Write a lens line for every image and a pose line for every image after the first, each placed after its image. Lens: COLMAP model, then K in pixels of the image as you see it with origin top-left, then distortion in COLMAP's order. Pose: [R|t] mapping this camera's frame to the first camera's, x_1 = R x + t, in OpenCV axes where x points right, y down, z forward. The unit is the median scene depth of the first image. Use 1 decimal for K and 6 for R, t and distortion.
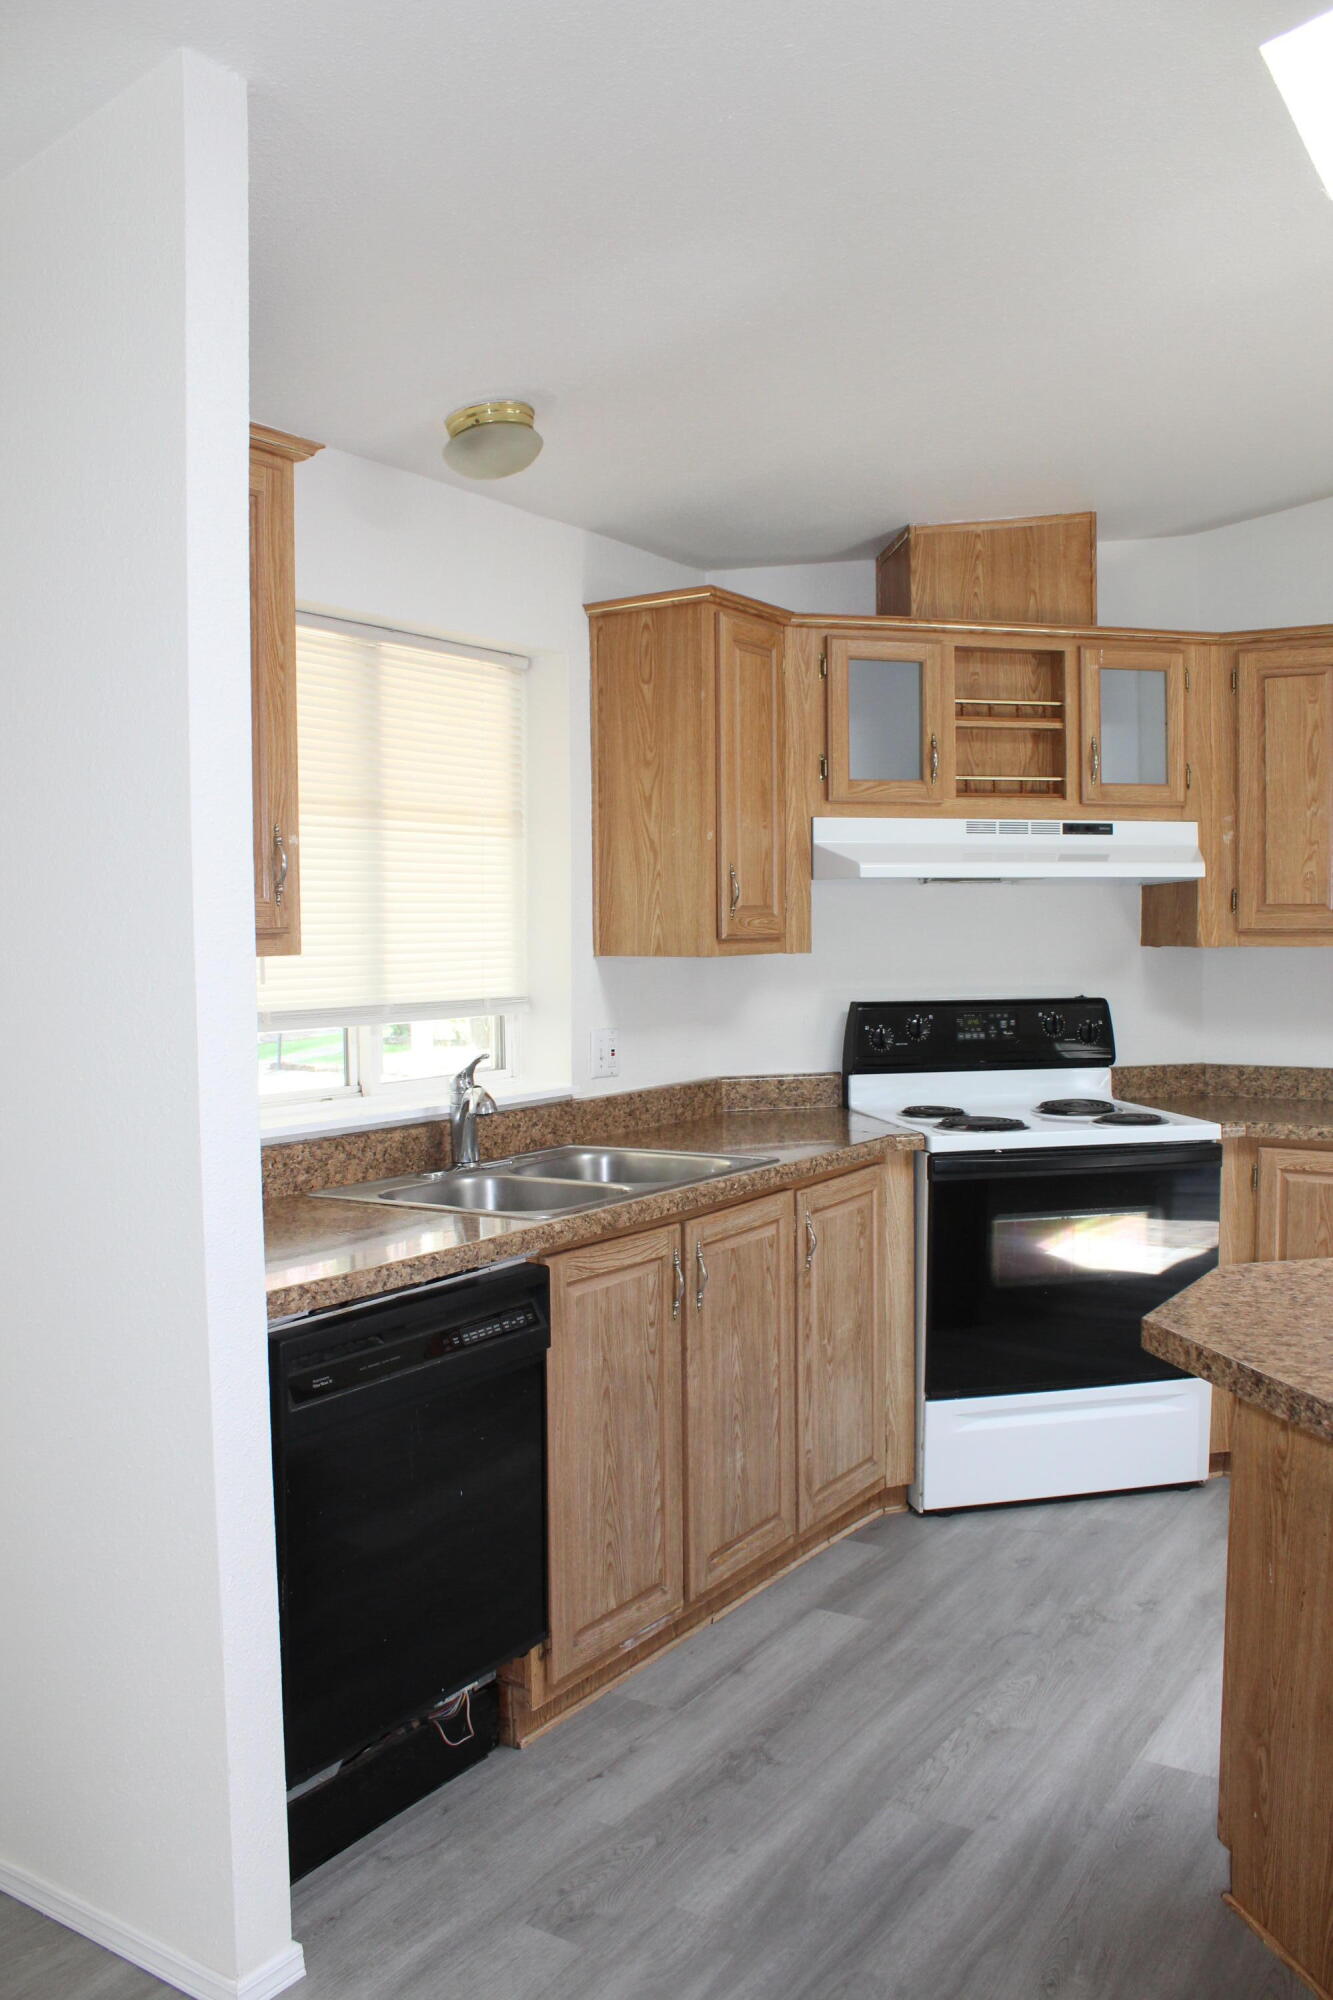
lens RADIAL K [[1685.5, 0, 677.5], [0, 1685.5, 1009.6], [0, 0, 1]] dist [-0.157796, 0.148692]
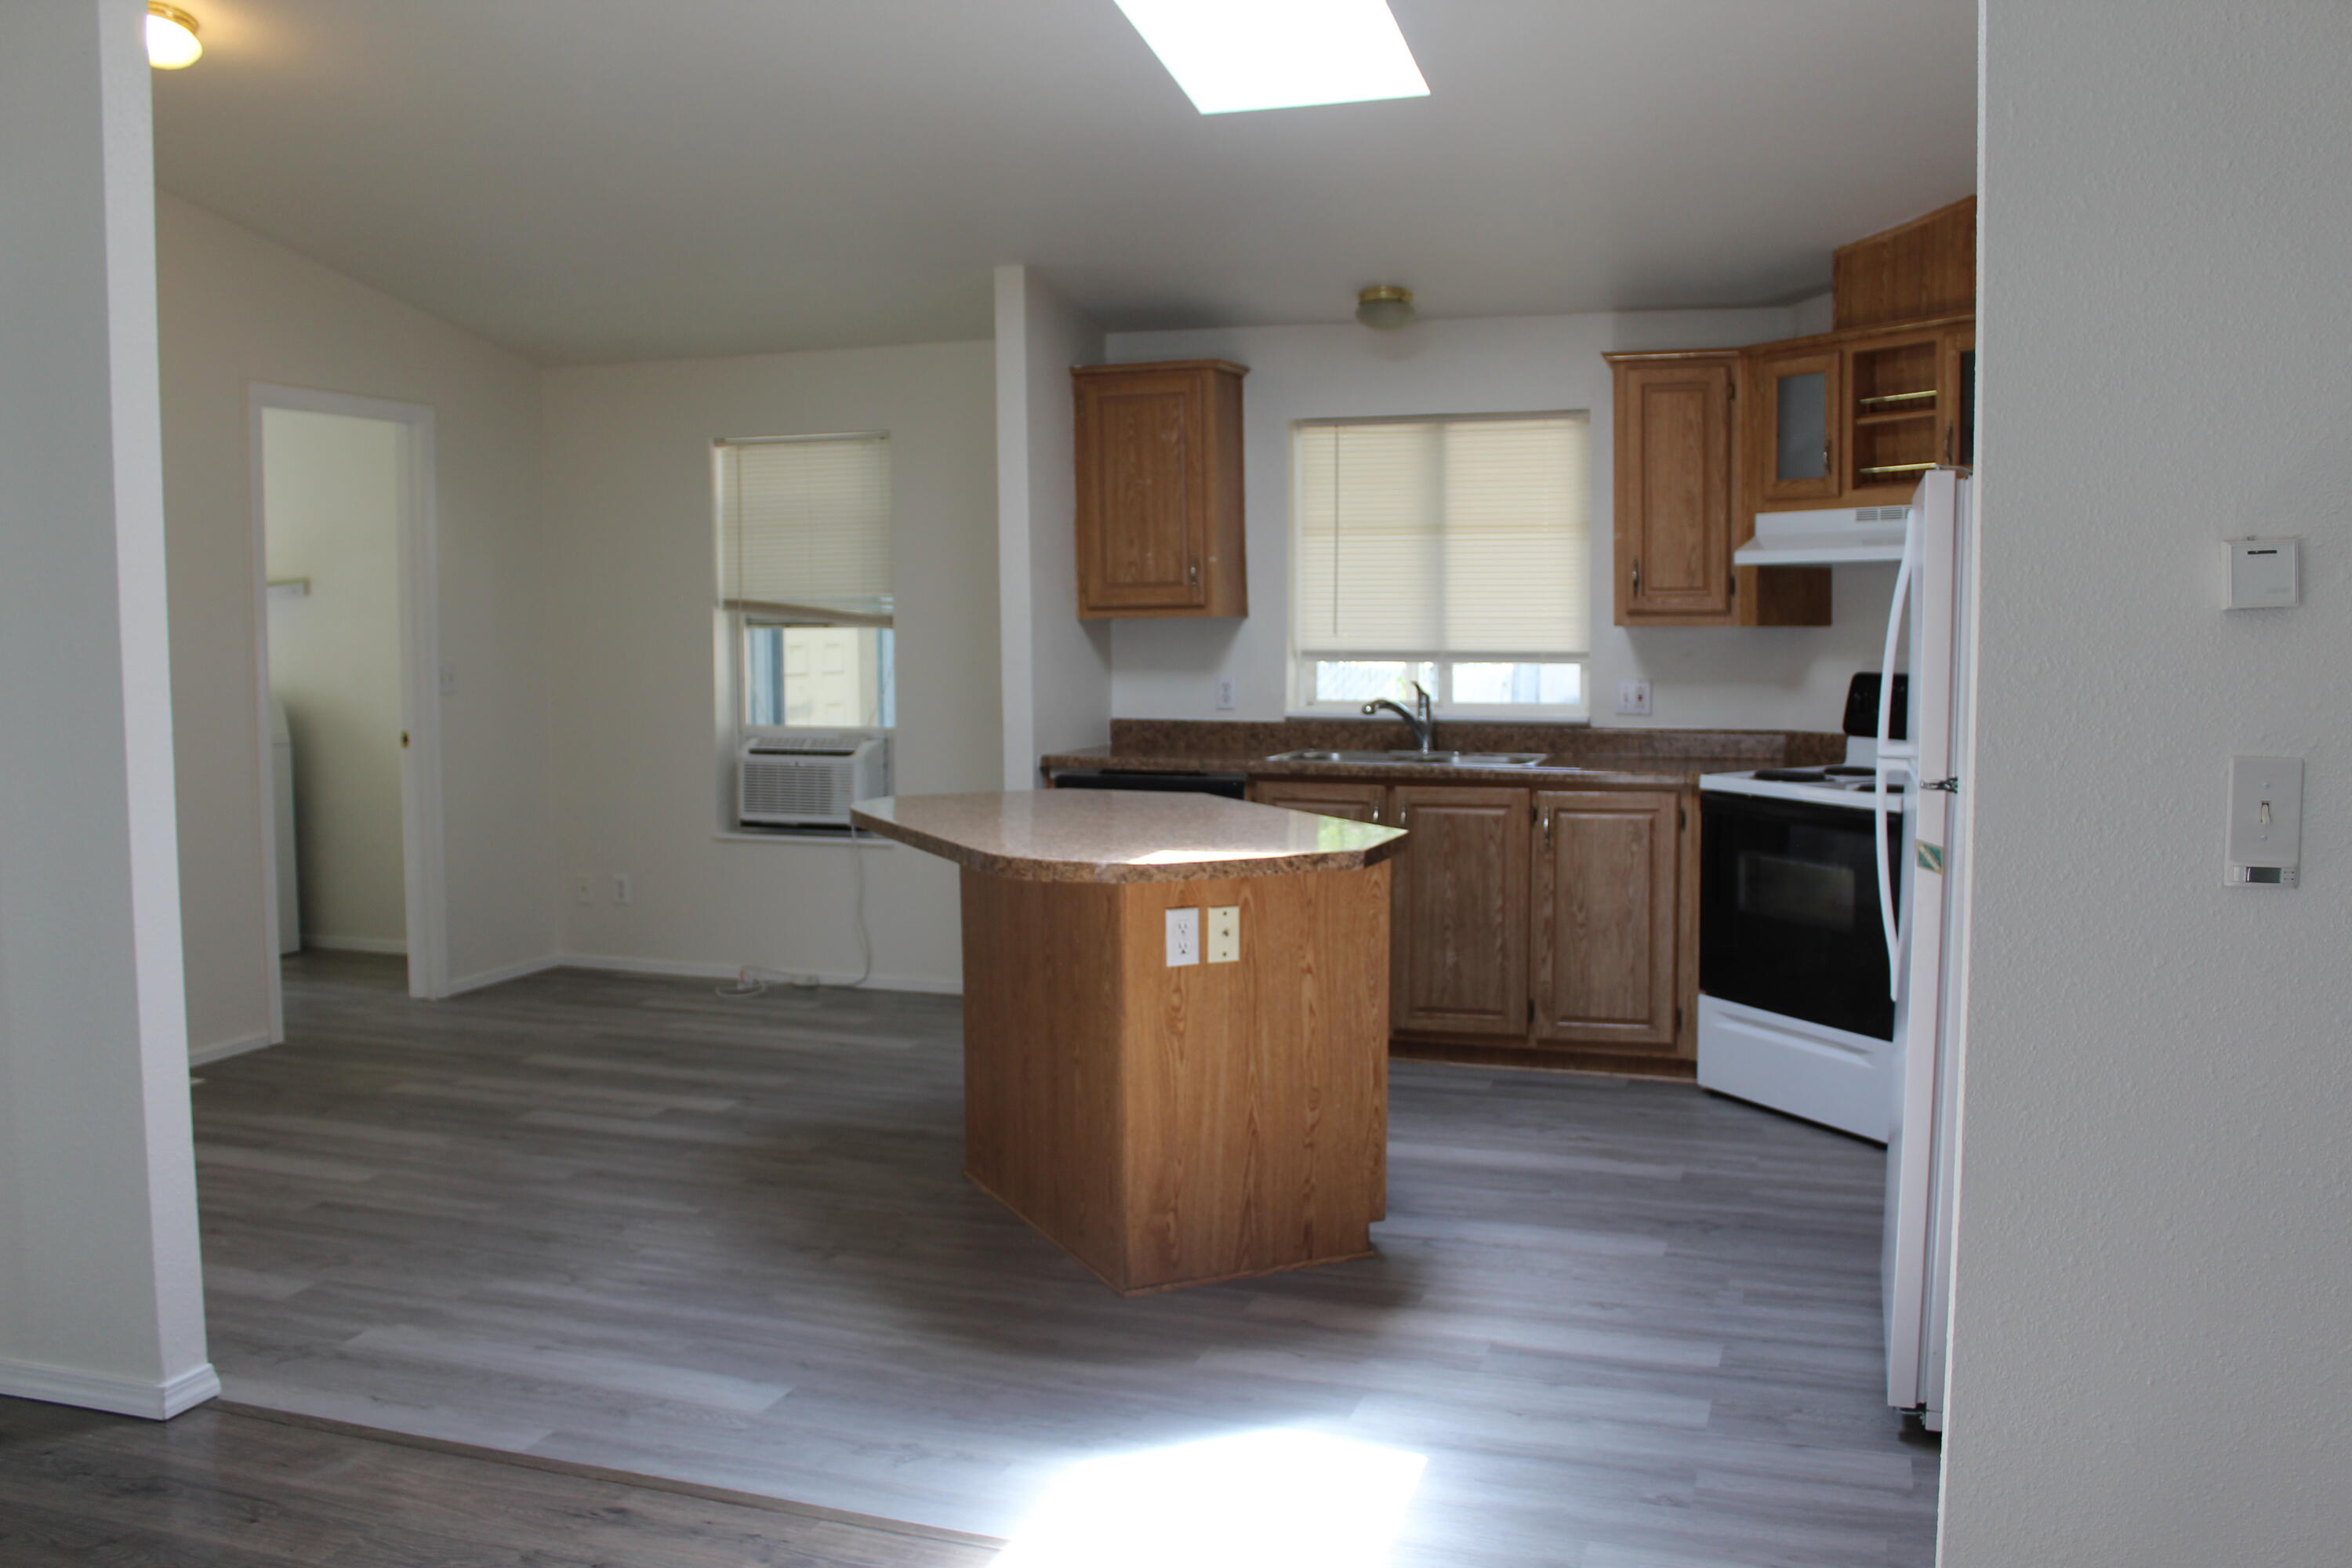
lens RADIAL K [[2042.1, 0, 1180.4], [0, 2042.1, 765.5], [0, 0, 1]] dist [-0.155452, 0.167940]
pose [[0.215453, 0.083158, -0.972967, 1.377923], [-0.046578, 0.996108, 0.074822, -0.022642], [0.975403, 0.029198, 0.218488, 0.275854]]
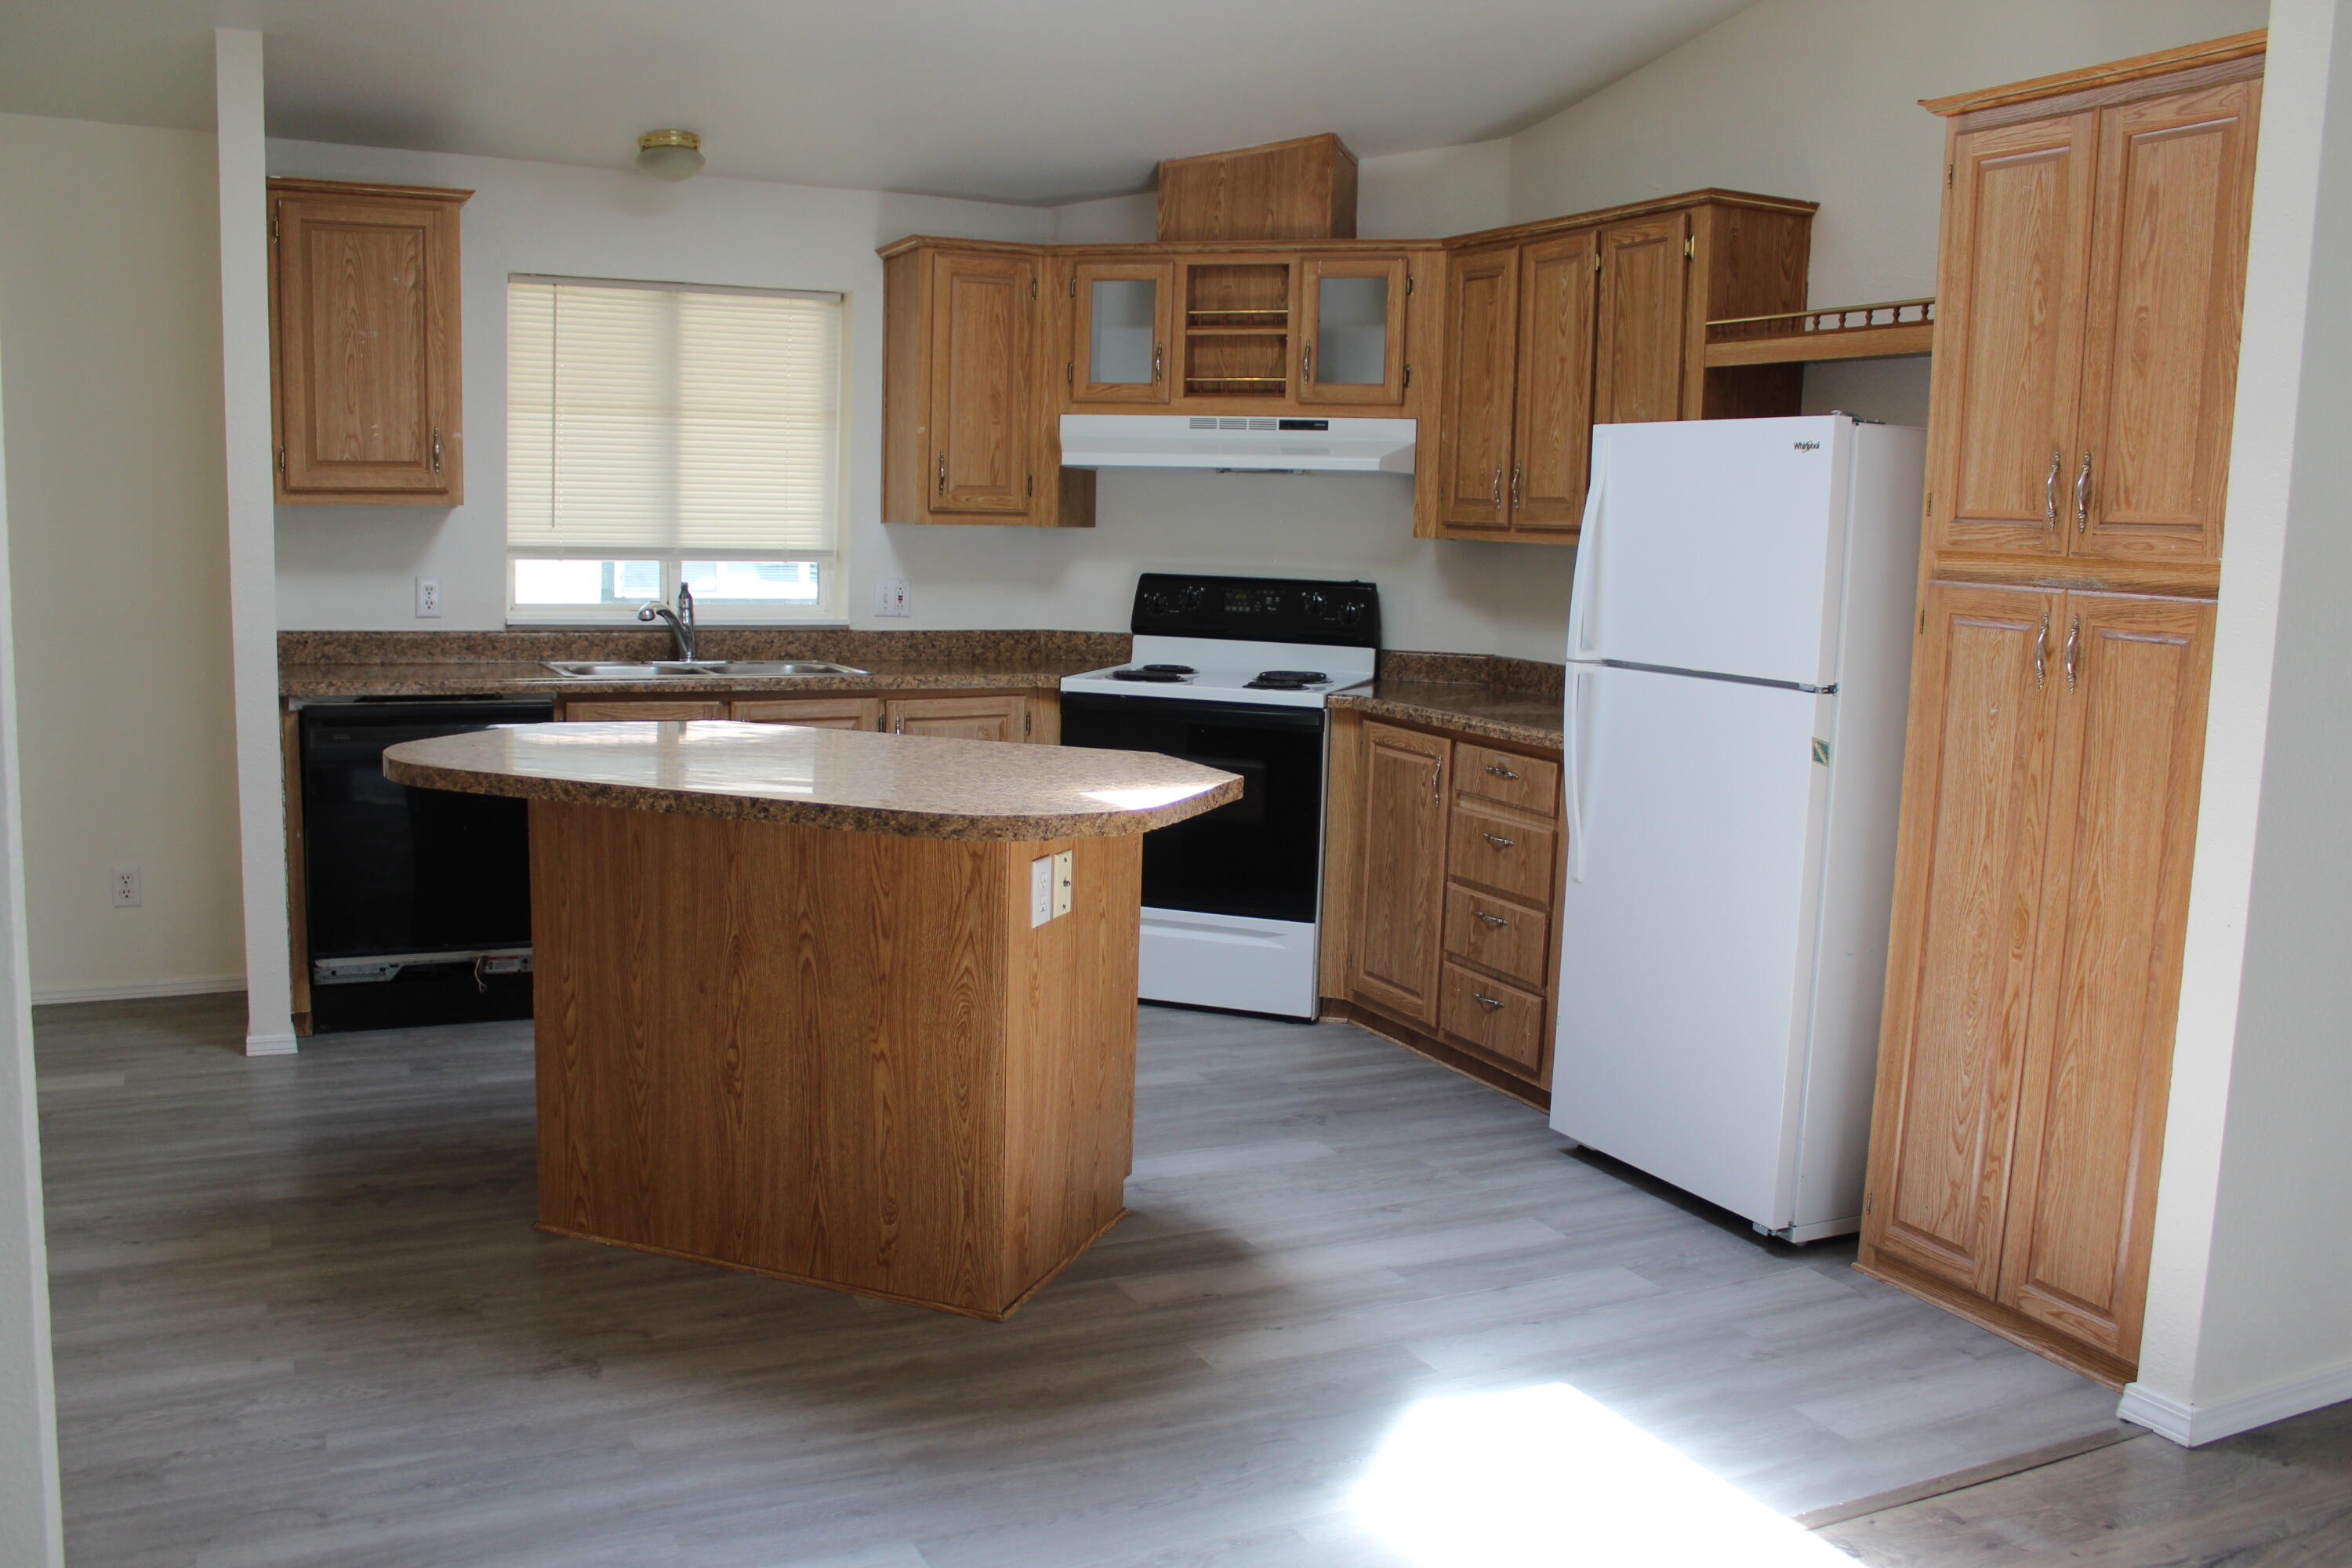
lens RADIAL K [[1986.0, 0, 1203.1], [0, 1986.0, 779.4], [0, 0, 1]] dist [-0.168099, 0.171066]
pose [[0.844355, 0.105225, -0.525349, 0.914635], [-0.064519, 0.993359, 0.095268, 0.004295], [0.531884, -0.046545, 0.845537, -0.153394]]
